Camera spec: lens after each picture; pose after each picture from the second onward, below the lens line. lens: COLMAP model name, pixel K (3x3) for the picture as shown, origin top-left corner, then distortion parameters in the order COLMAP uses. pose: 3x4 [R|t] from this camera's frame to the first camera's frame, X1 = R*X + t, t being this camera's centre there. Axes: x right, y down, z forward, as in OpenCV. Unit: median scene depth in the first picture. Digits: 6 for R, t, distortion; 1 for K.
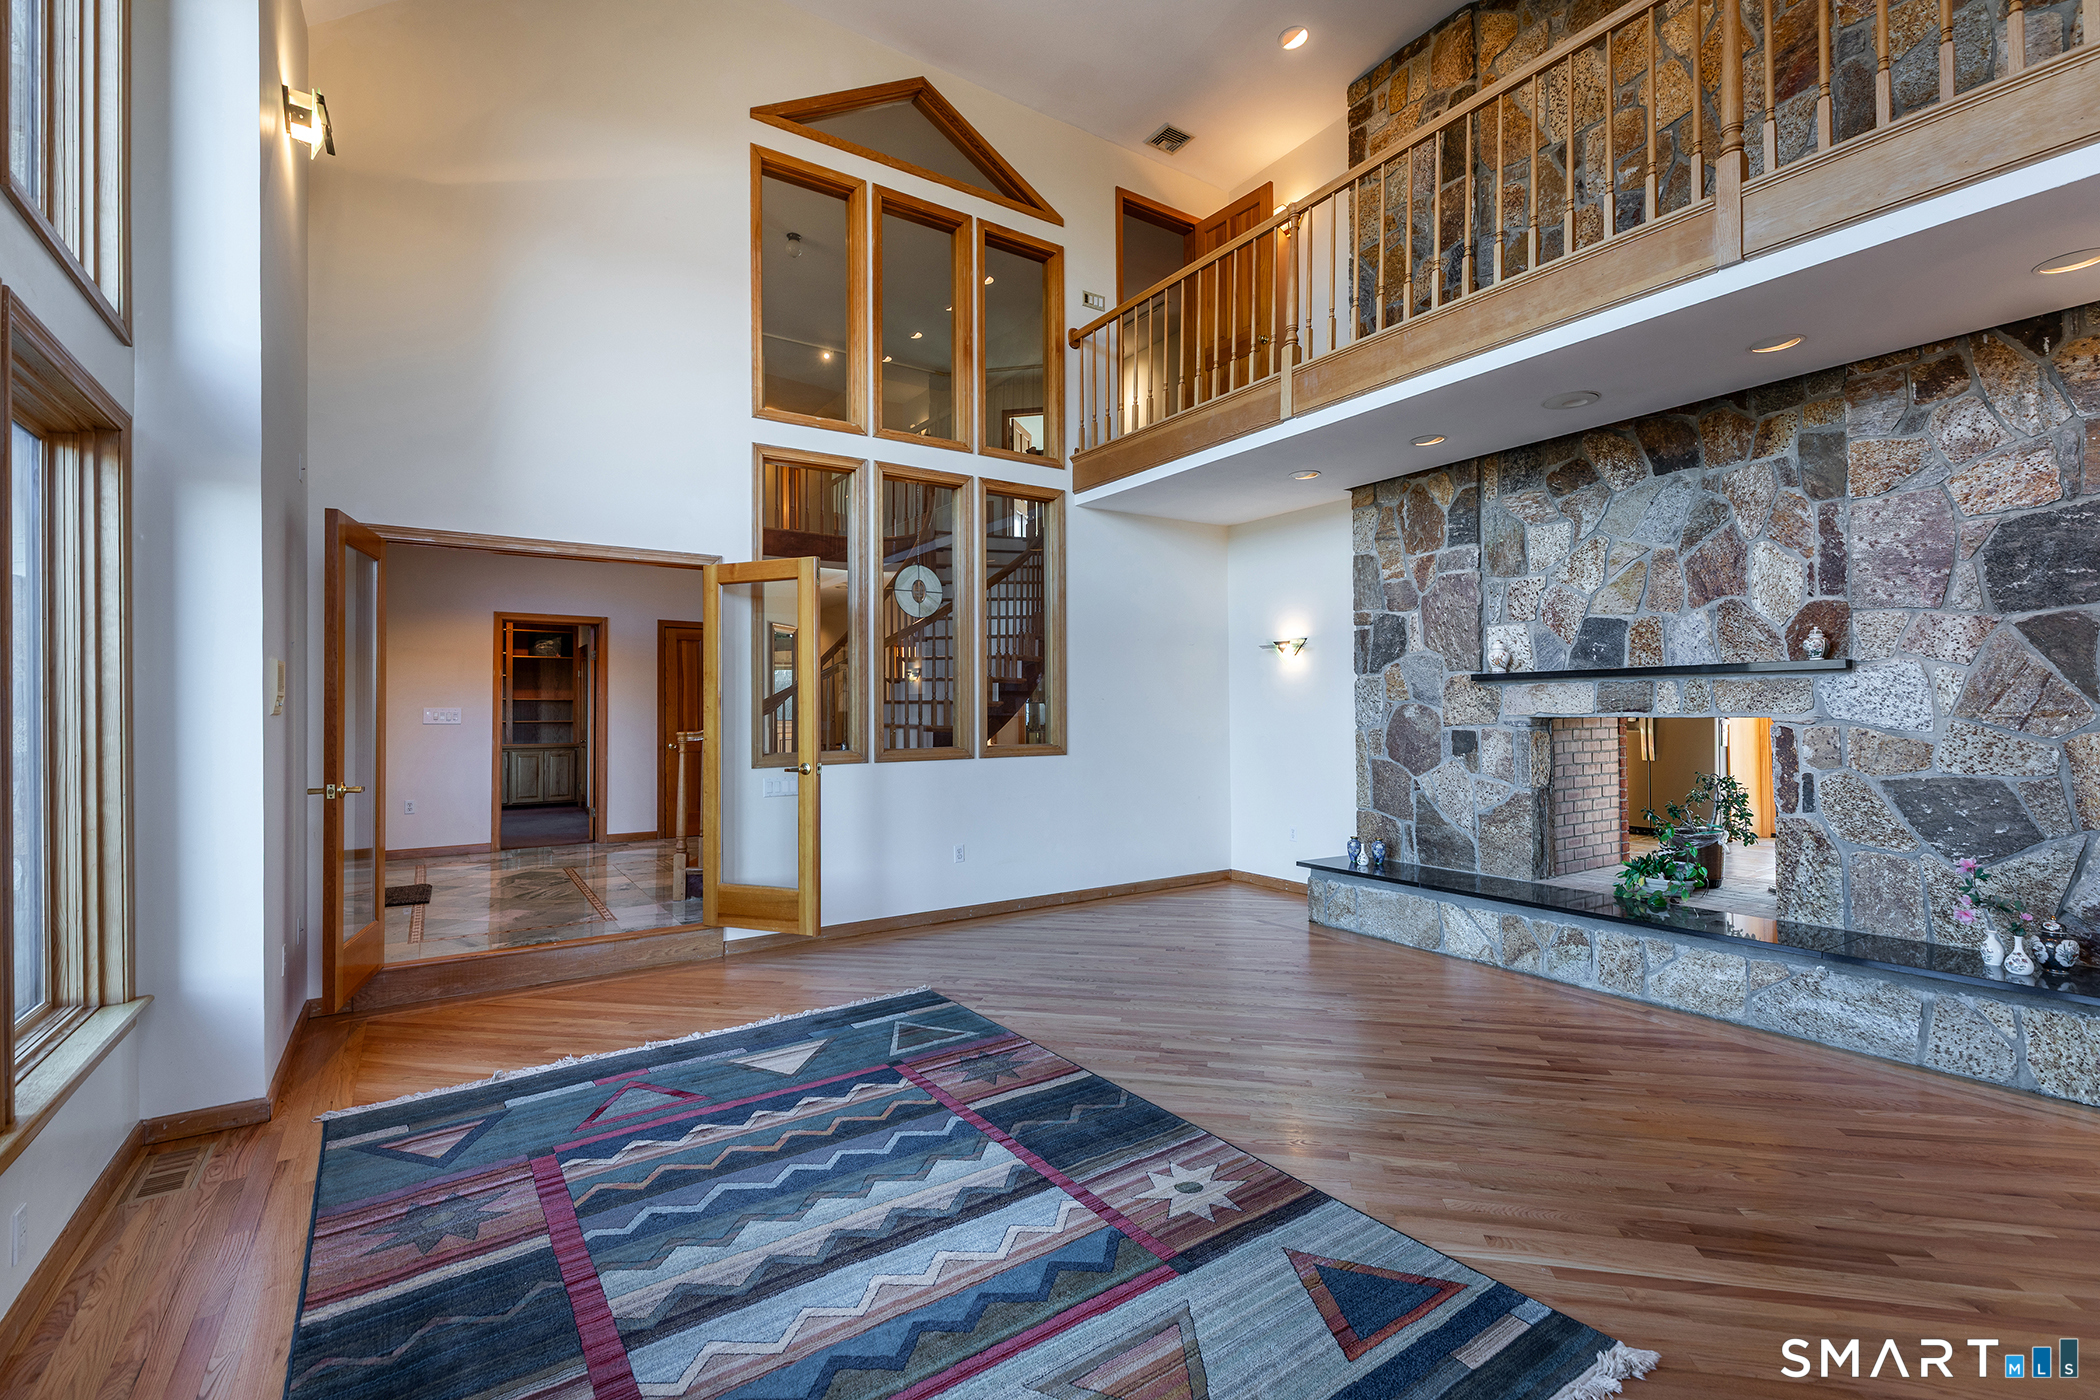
lens RADIAL K [[939.8, 0, 1045.6], [0, 939.8, 701.4], [0, 0, 1]] dist [0.015811, -0.008241]
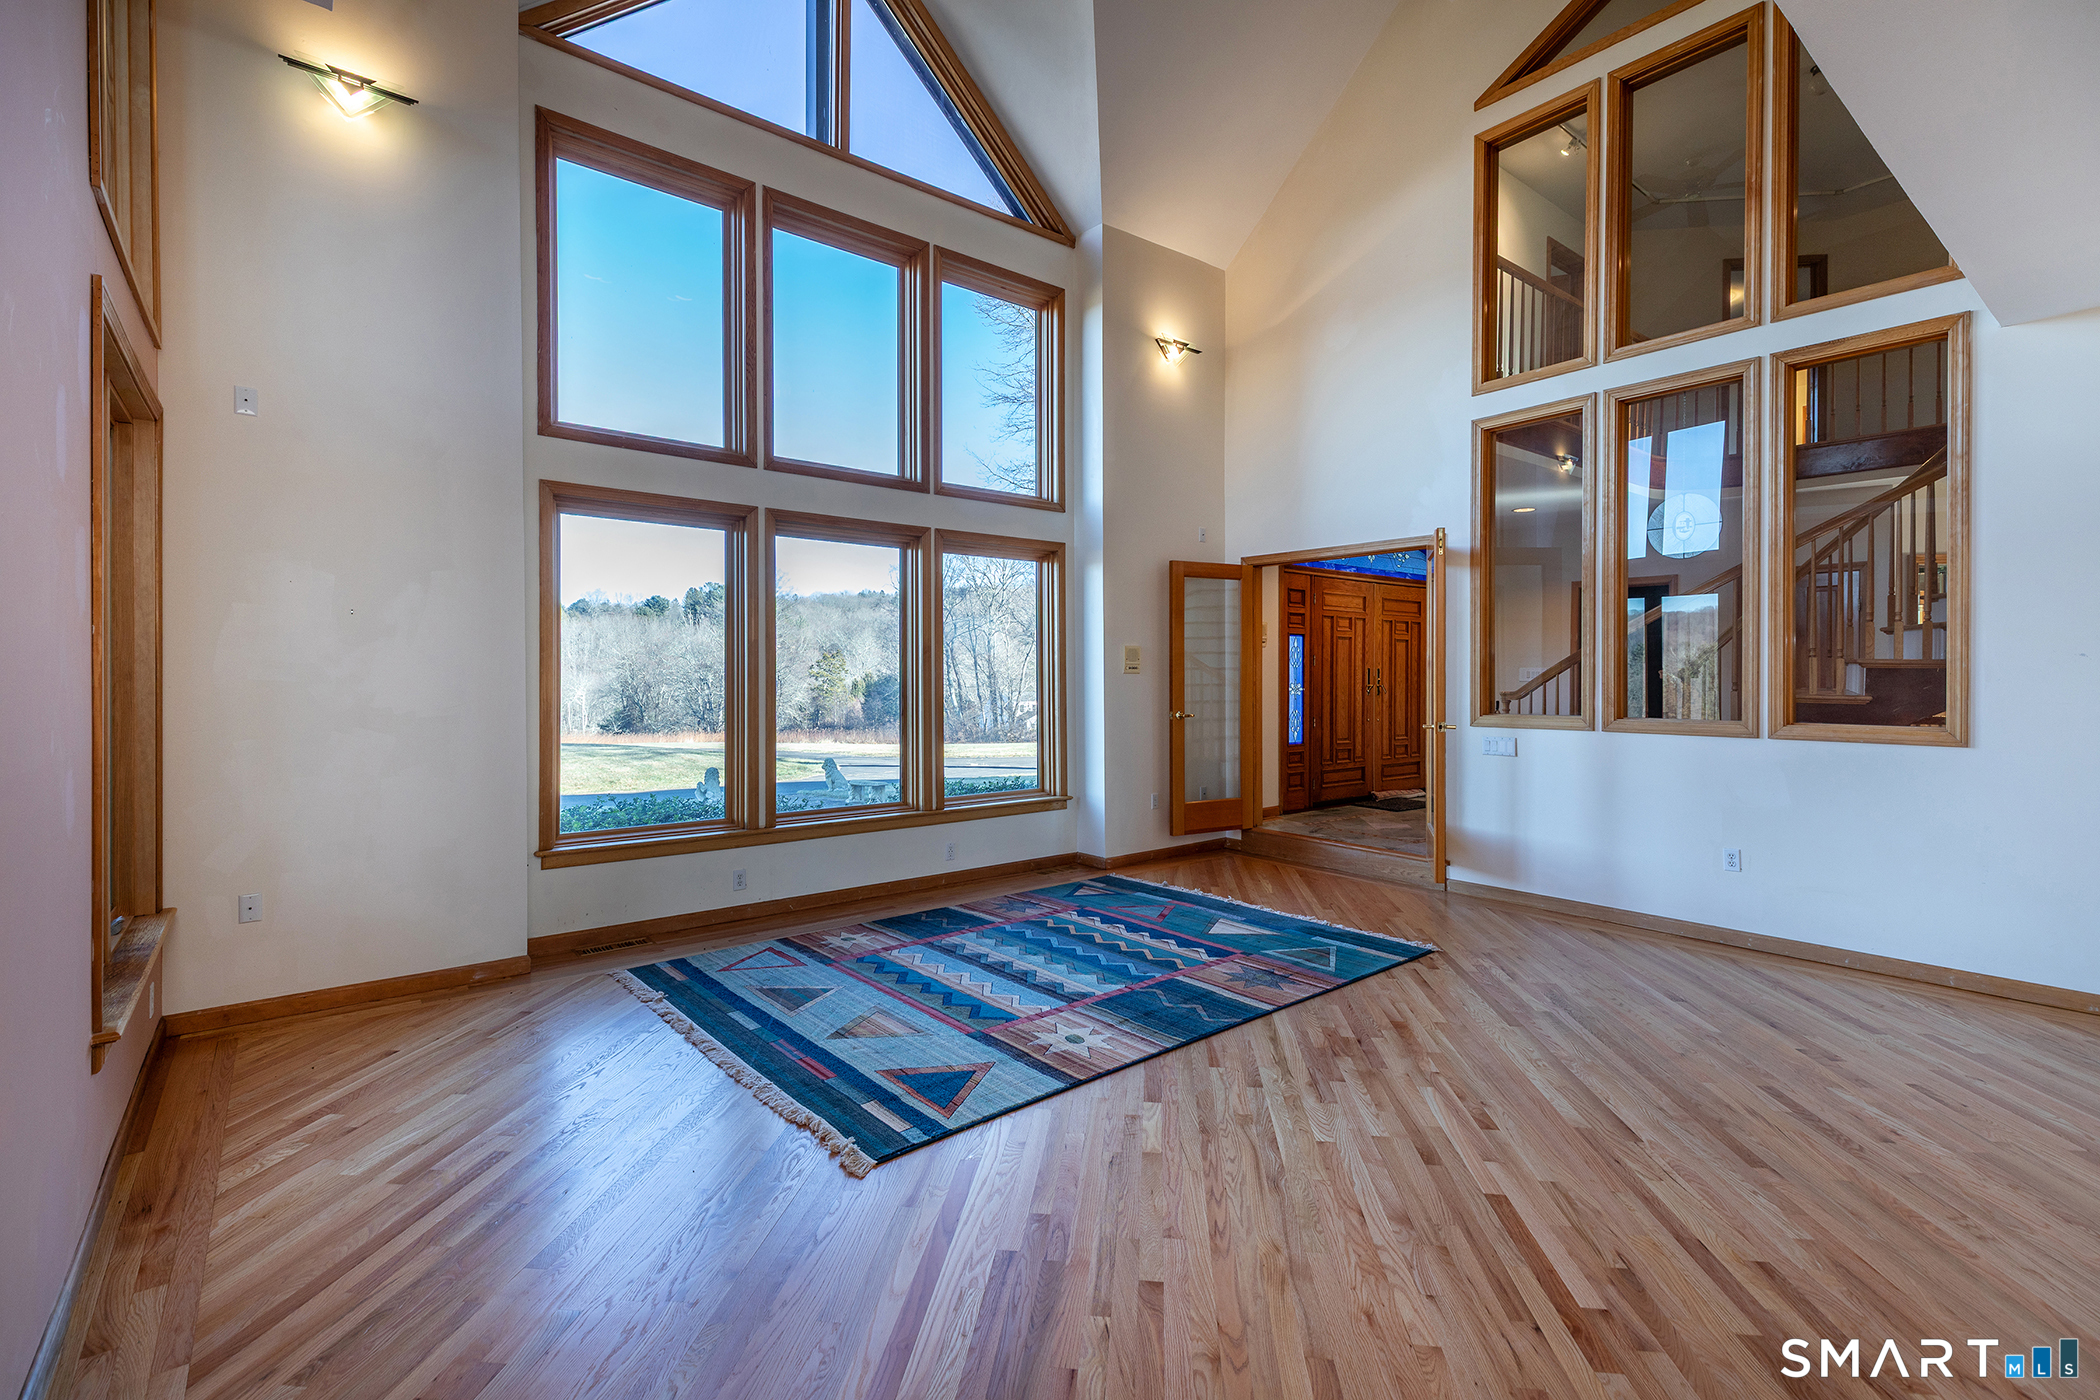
lens RADIAL K [[939.8, 0, 1046.1], [0, 939.8, 689.1], [0, 0, 1]] dist [0.015811, -0.008241]
pose [[0.077731, 0.019782, -0.996778, 0.893986], [0.003577, 0.999791, 0.020120, 0.006581], [0.996968, -0.005130, 0.077644, 0.541633]]
